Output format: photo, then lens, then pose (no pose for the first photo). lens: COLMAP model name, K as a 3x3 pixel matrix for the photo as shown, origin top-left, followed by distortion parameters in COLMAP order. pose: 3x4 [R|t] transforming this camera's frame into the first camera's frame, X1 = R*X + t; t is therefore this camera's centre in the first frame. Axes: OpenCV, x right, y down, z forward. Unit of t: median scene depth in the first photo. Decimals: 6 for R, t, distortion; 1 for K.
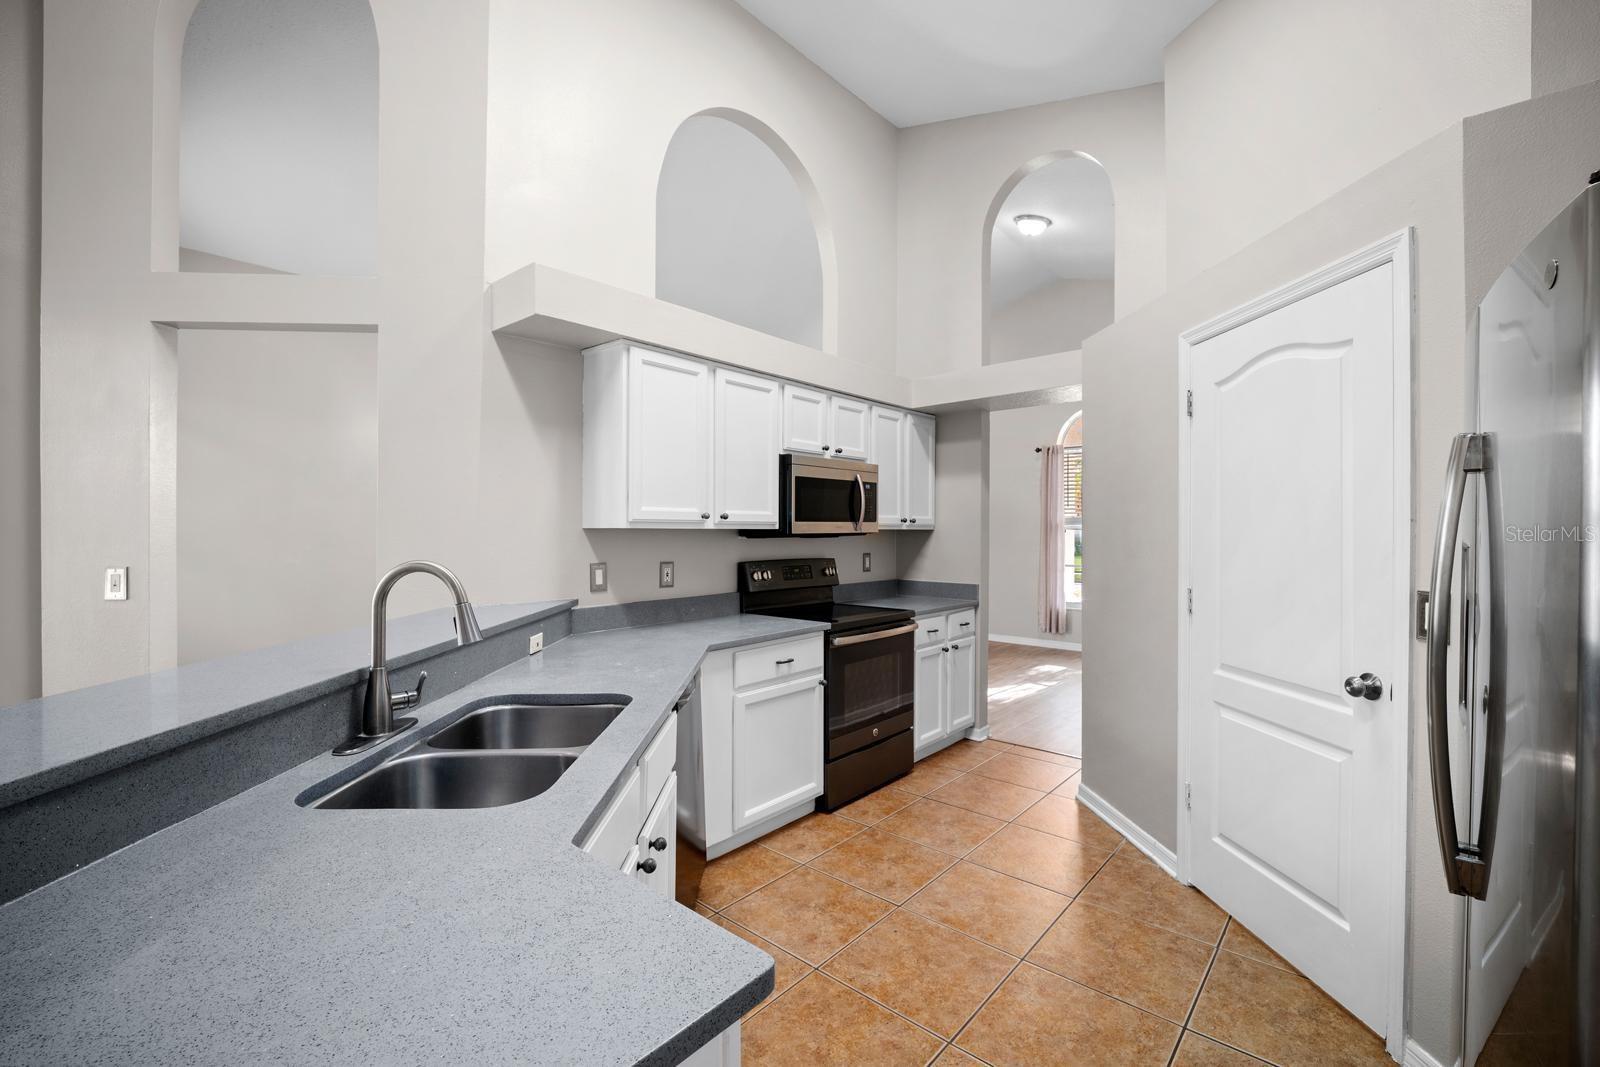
lens RADIAL K [[670.5, 0, 803.5], [0, 670.5, 543.6], [0, 0, 1]] dist [-0.015560, 0.000734]
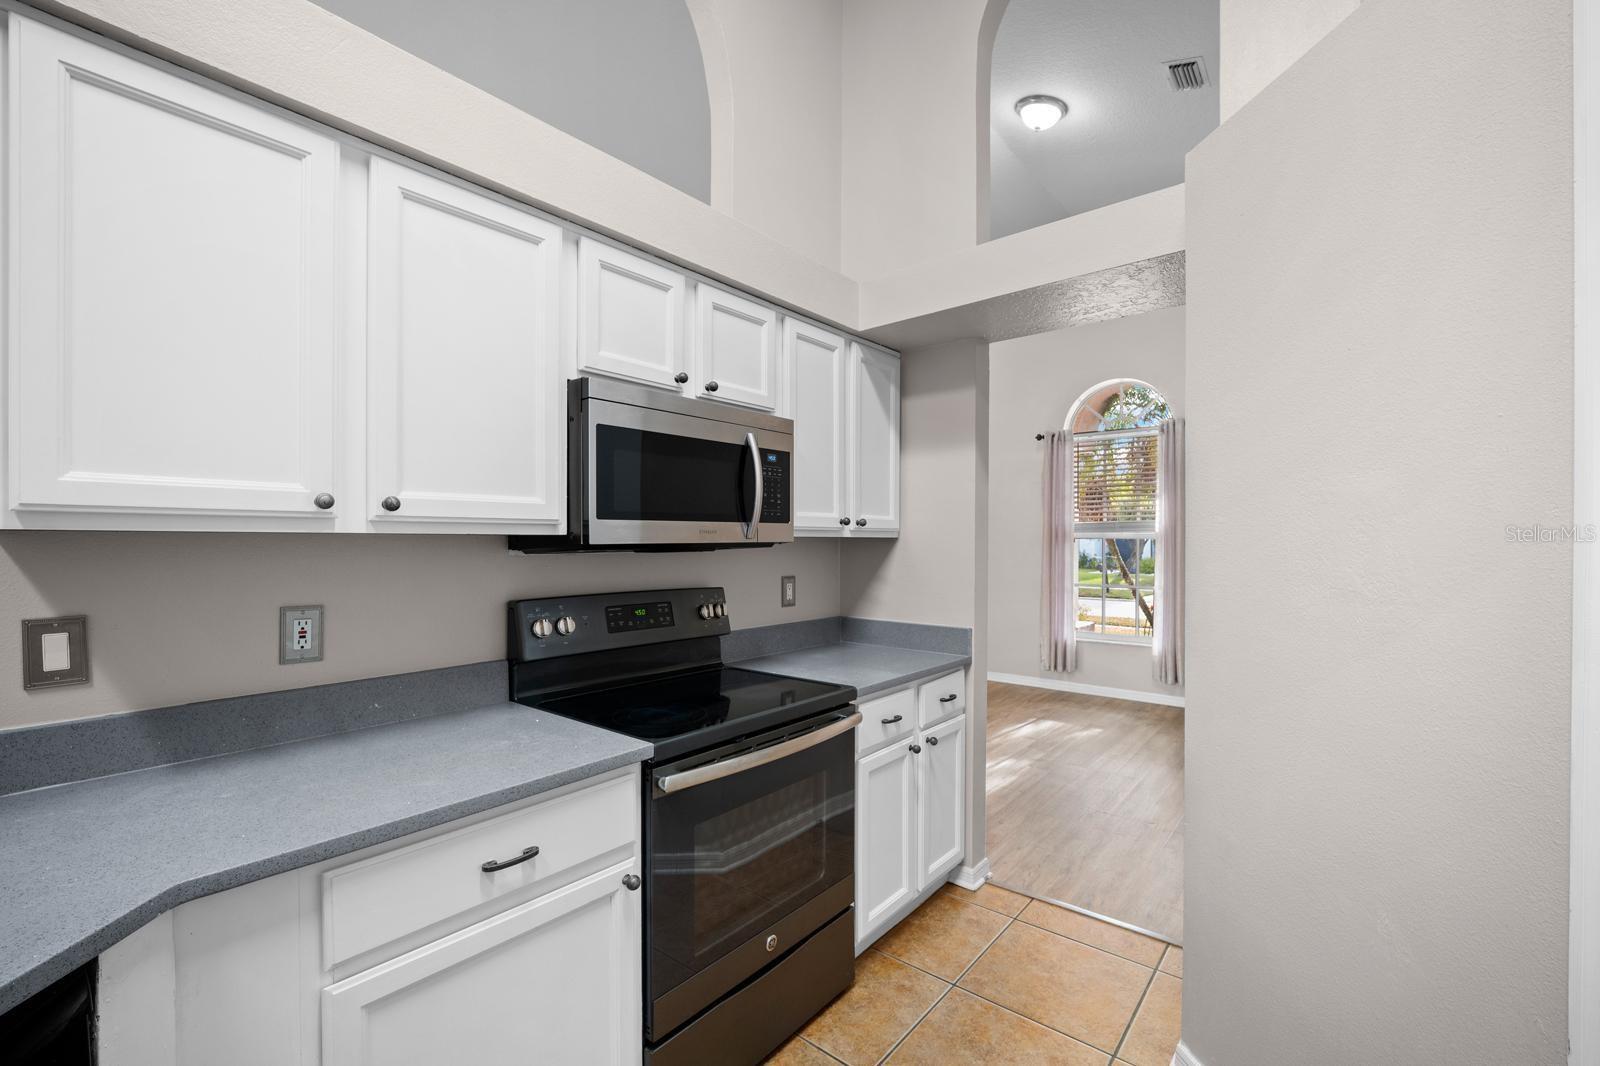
lens RADIAL K [[670.5, 0, 795.7], [0, 670.5, 554.6], [0, 0, 1]] dist [-0.015560, 0.000734]
pose [[0.999852, 0.000264, 0.017226, 0.105269], [-0.000291, 0.999999, 0.001557, -0.007360], [-0.017226, -0.001562, 0.999850, 0.452844]]
